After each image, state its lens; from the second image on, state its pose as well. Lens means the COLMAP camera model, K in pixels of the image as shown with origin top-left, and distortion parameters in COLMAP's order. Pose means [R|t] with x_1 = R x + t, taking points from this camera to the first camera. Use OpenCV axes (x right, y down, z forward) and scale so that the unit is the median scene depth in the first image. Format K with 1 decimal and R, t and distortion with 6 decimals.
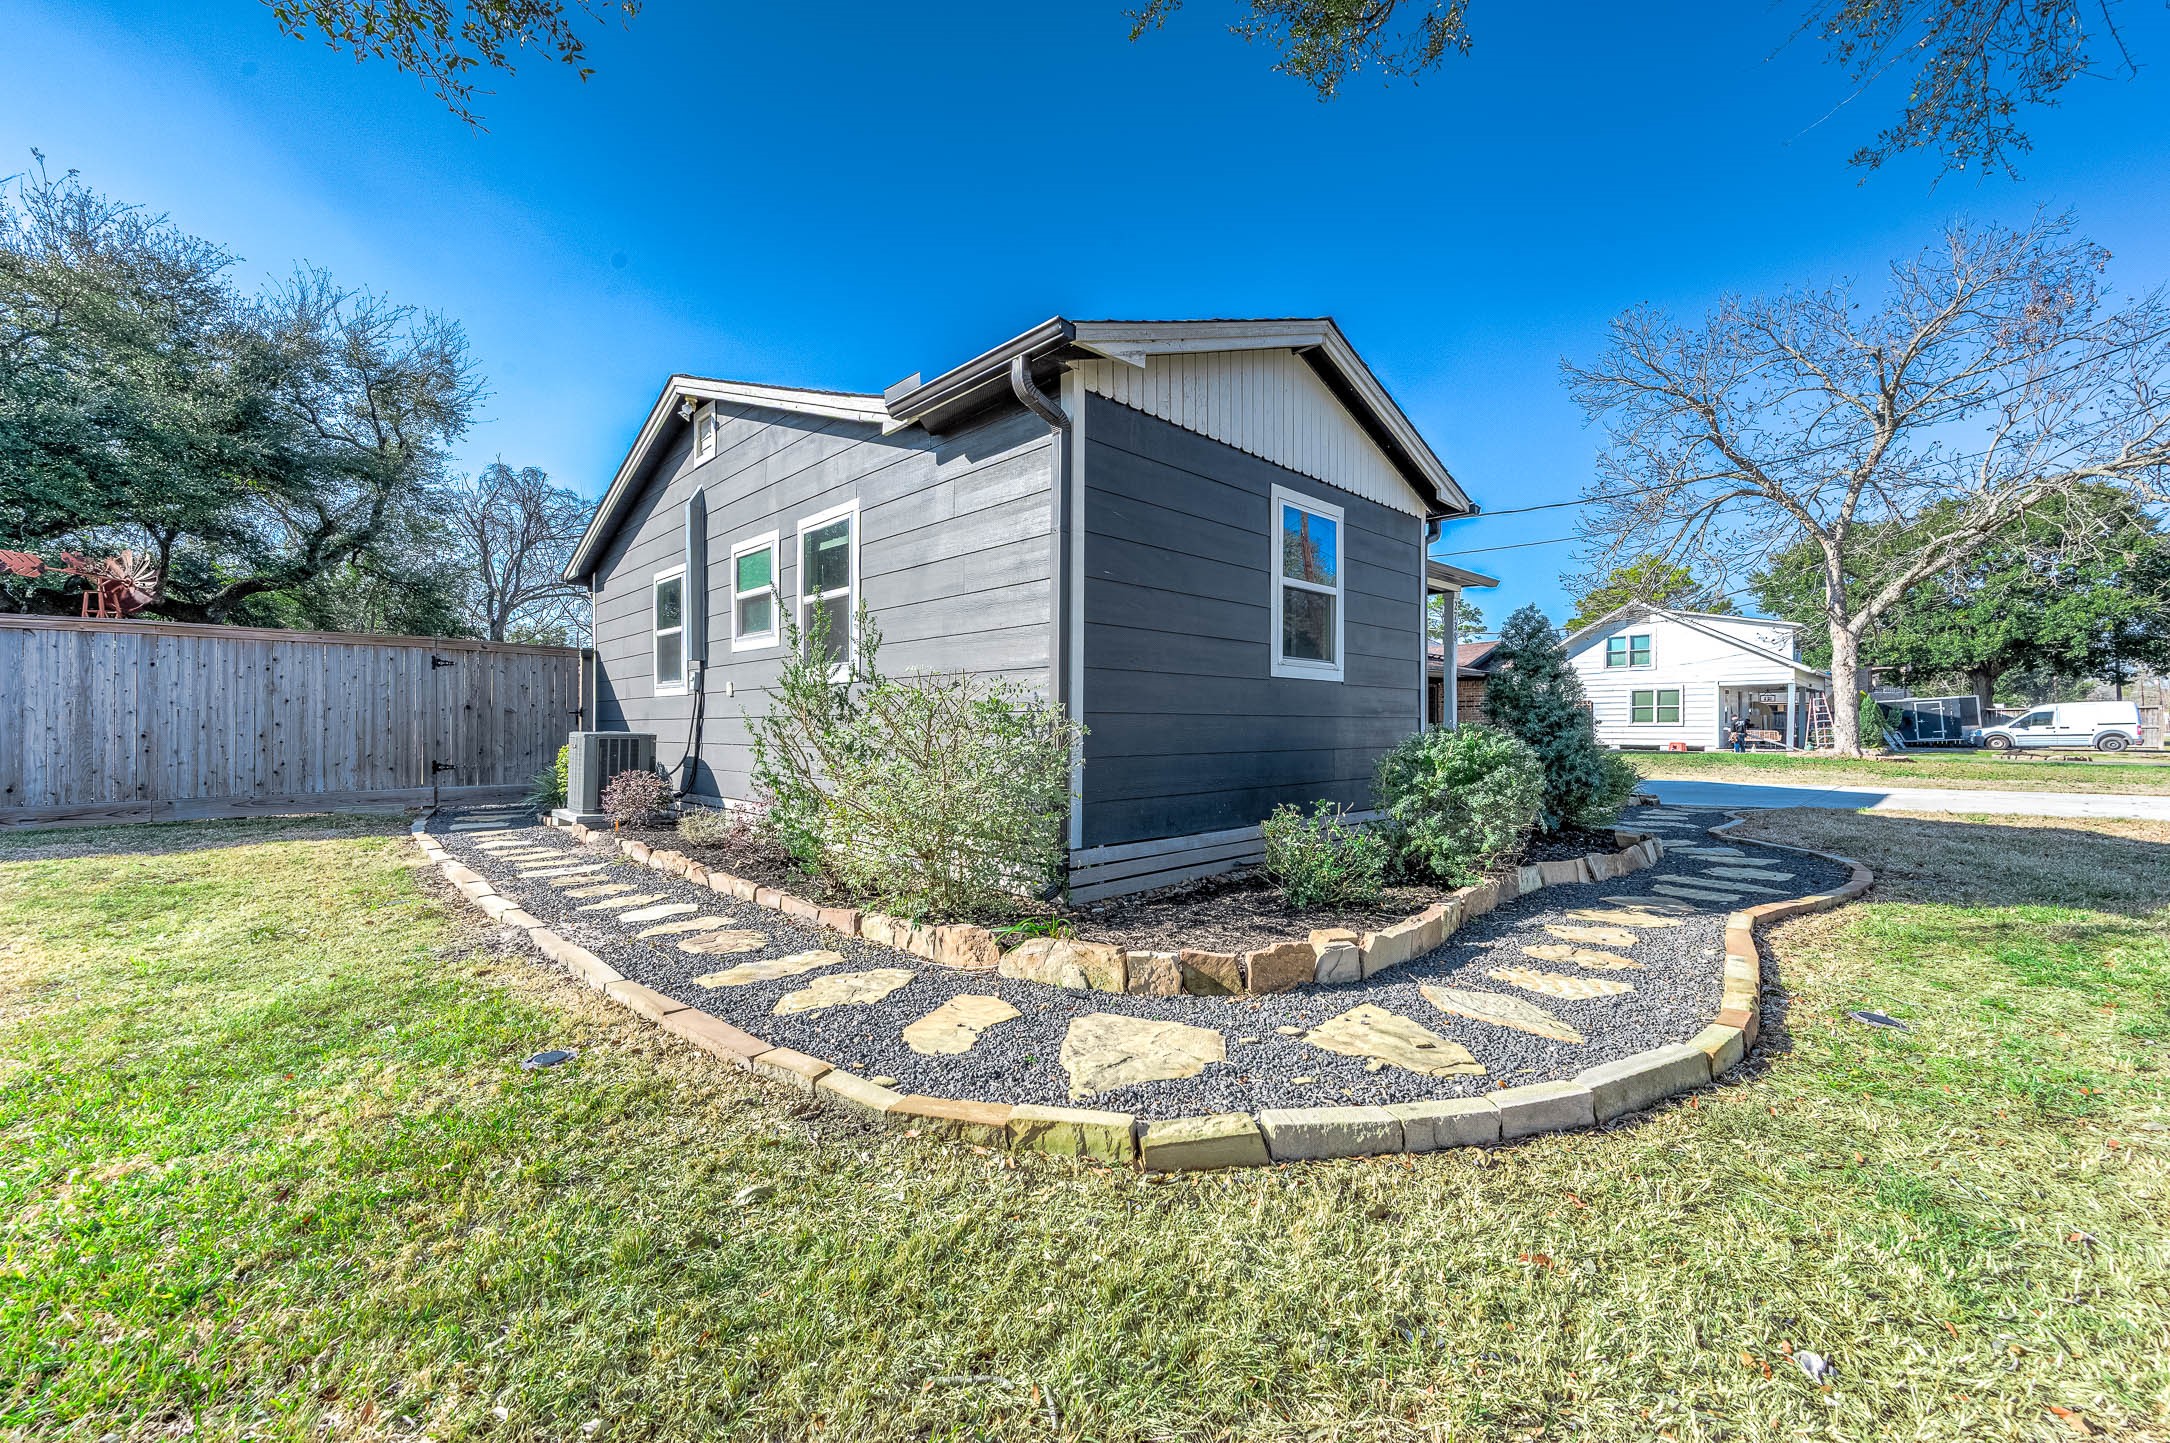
lens RADIAL K [[847.1, 0, 1067.8], [0, 847.1, 724.4], [0, 0, 1]] dist [0.016407, 0.000239]
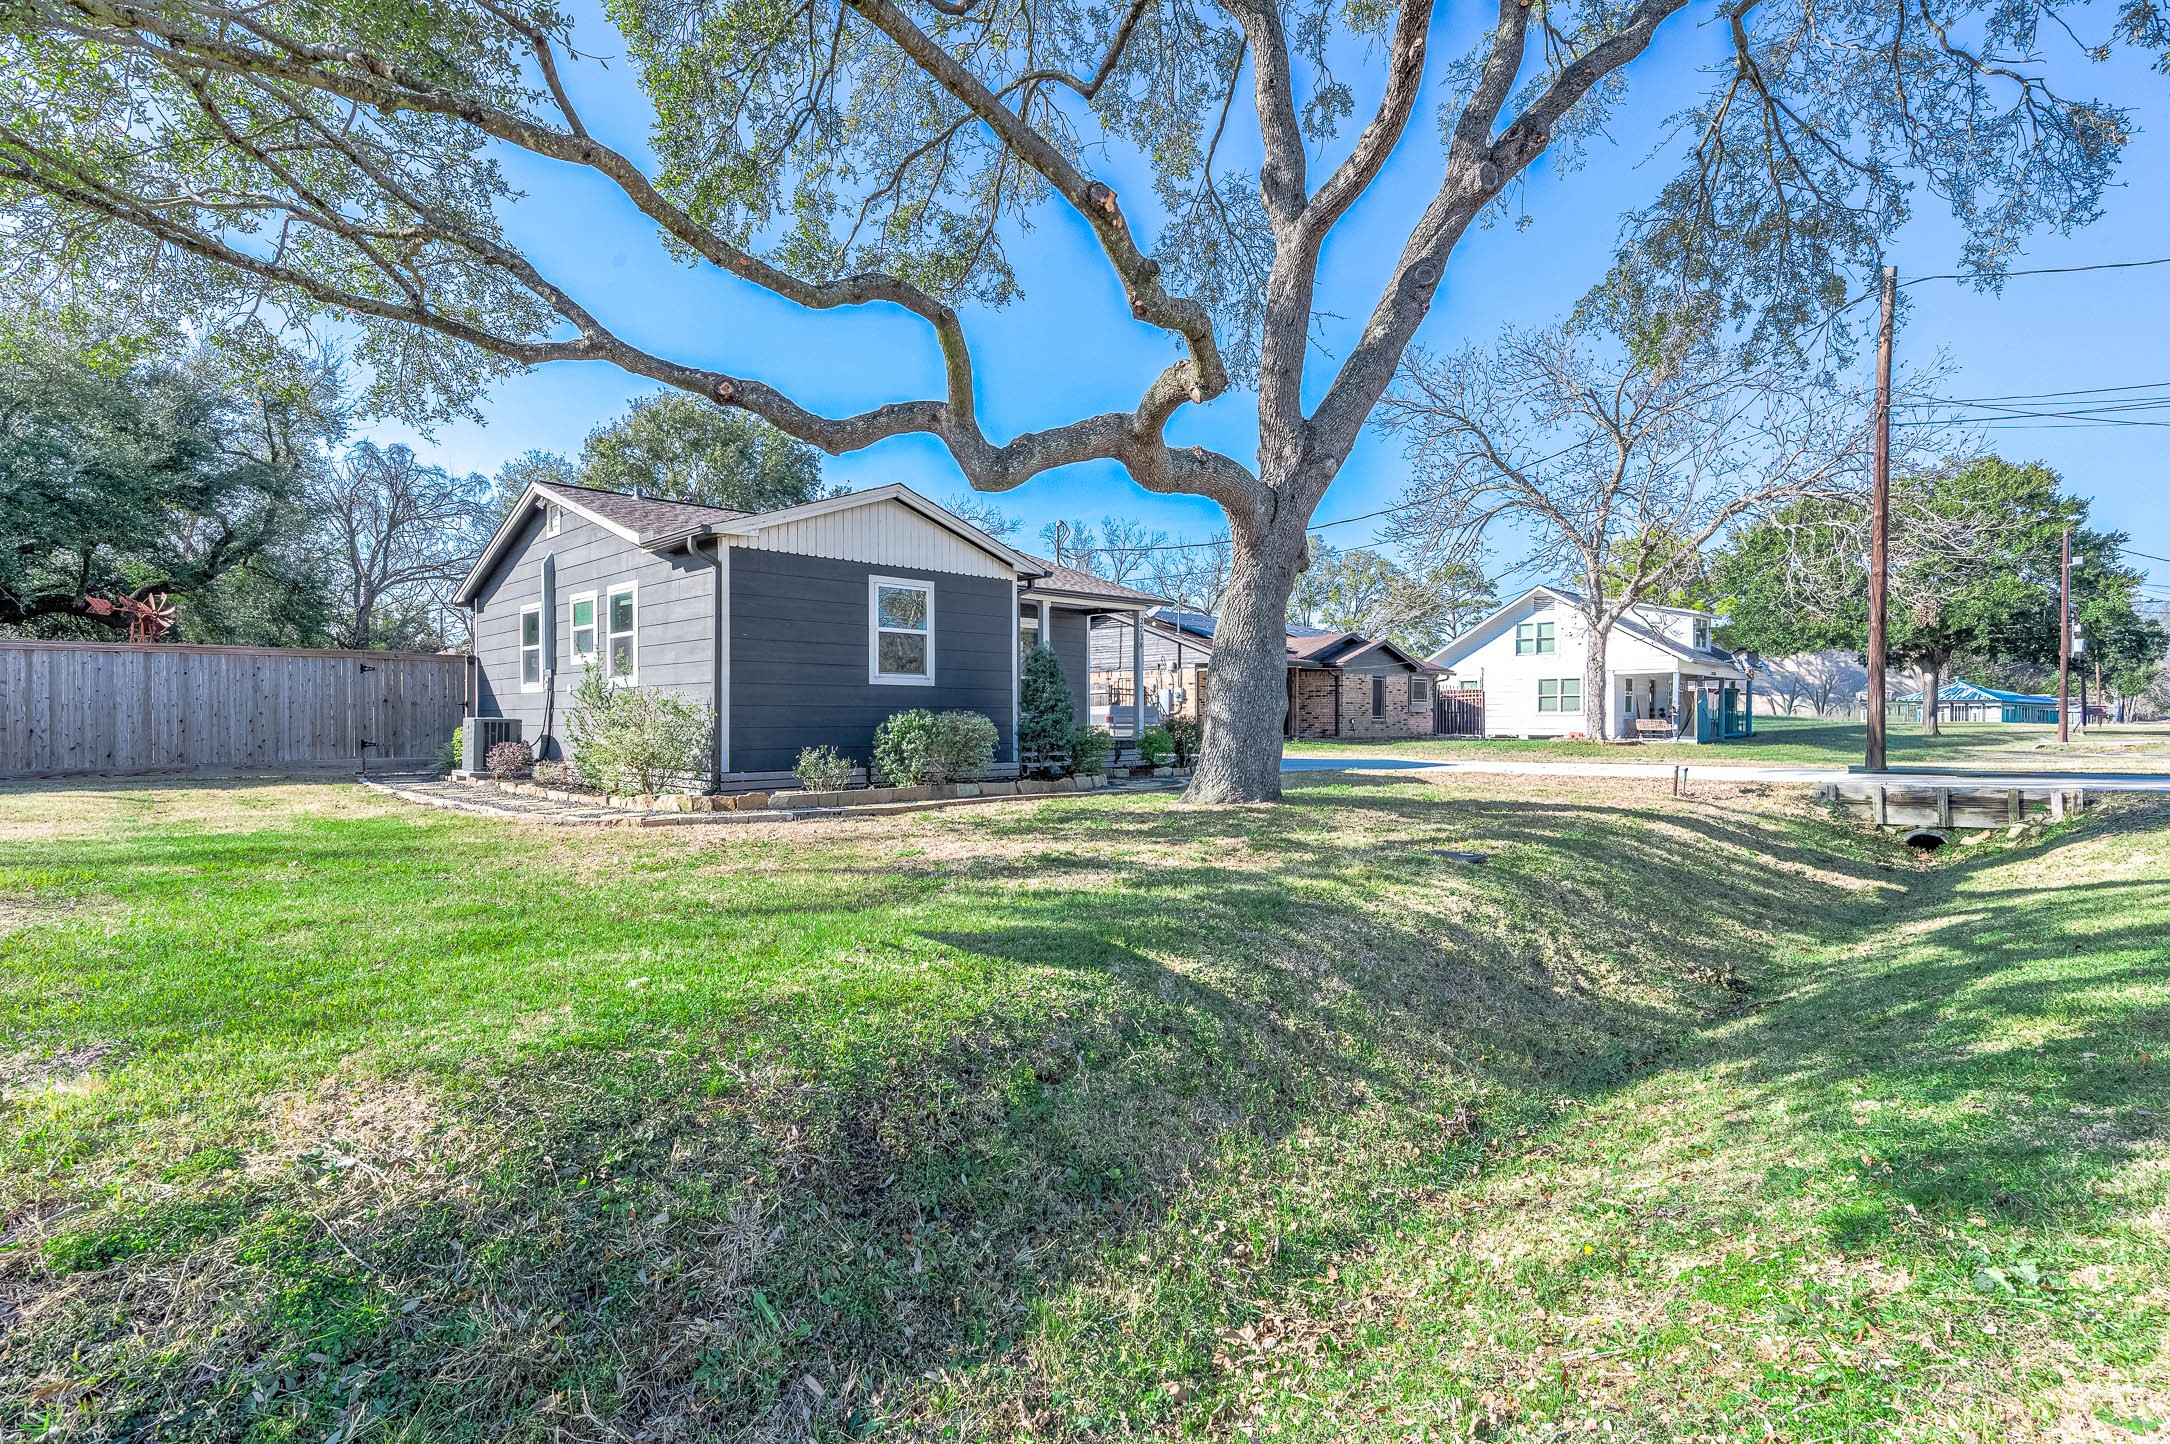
lens RADIAL K [[1100.6, 0, 1089.6], [0, 1100.6, 723.8], [0, 0, 1]] dist [0.004821, 0.000295]
pose [[0.999898, -0.001088, 0.014225, 0.442002], [0.000986, 0.999973, 0.007233, 0.006333], [-0.014232, -0.007218, 0.999873, -0.863259]]
